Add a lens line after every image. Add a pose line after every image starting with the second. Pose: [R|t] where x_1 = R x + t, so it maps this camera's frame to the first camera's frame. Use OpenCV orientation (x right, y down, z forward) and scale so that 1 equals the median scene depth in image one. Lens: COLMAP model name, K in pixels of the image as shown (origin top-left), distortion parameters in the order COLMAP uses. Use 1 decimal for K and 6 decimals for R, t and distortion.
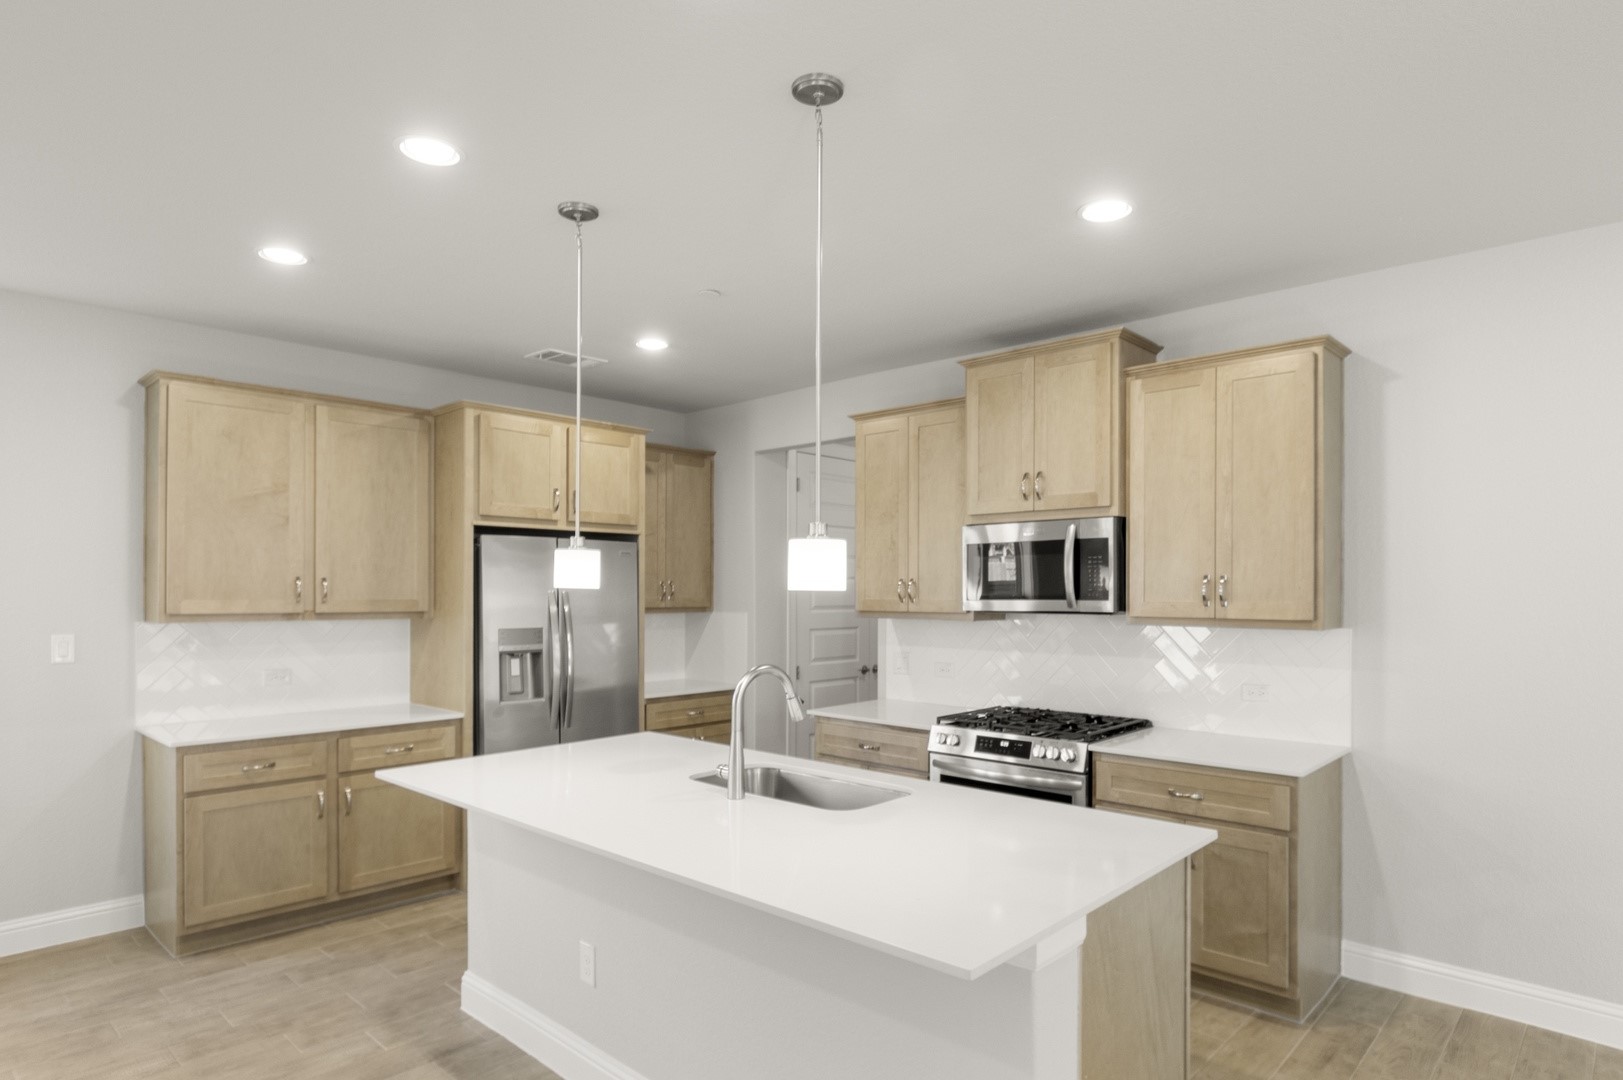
lens RADIAL K [[909.6, 0, 845.6], [0, 909.6, 591.2], [0, 0, 1]] dist [-0.003933, -0.005336]
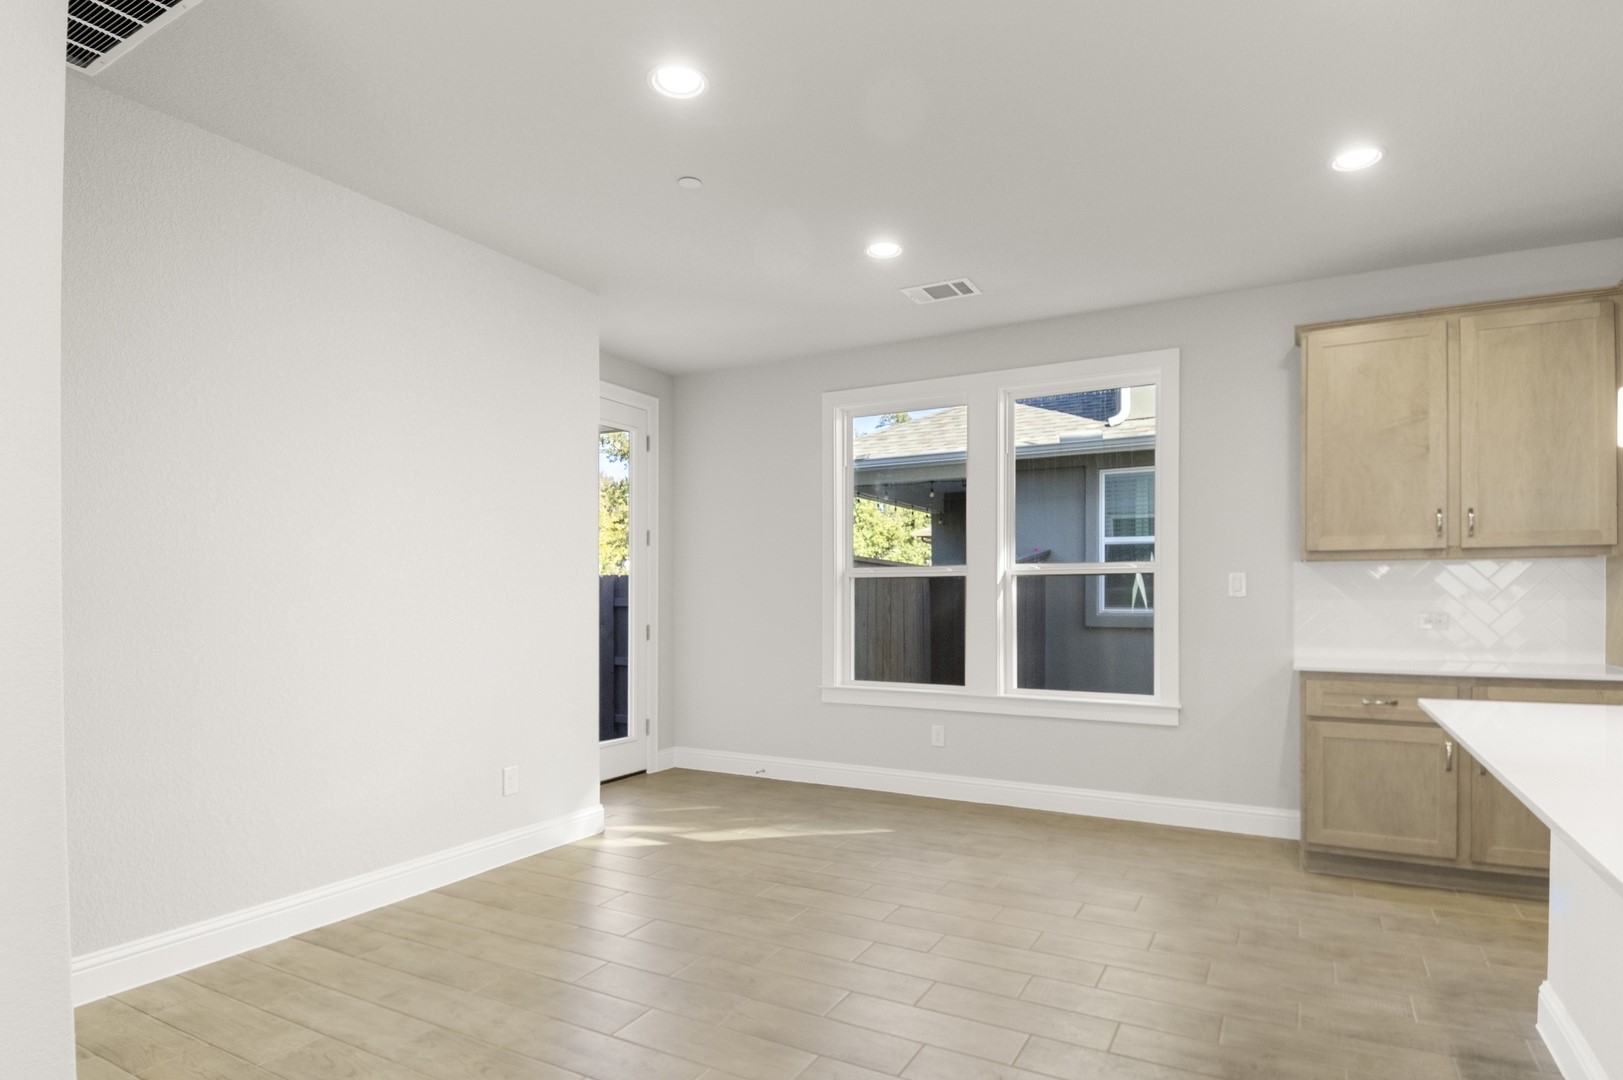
lens RADIAL K [[876.6, 0, 819.8], [0, 876.6, 598.2], [0, 0, 1]] dist [0.004347, -0.025561]
pose [[0.227179, -0.000531, -0.973853, 0.118697], [0.003386, 0.999994, 0.000245, 0.074204], [0.973847, -0.003353, 0.227180, 0.190906]]
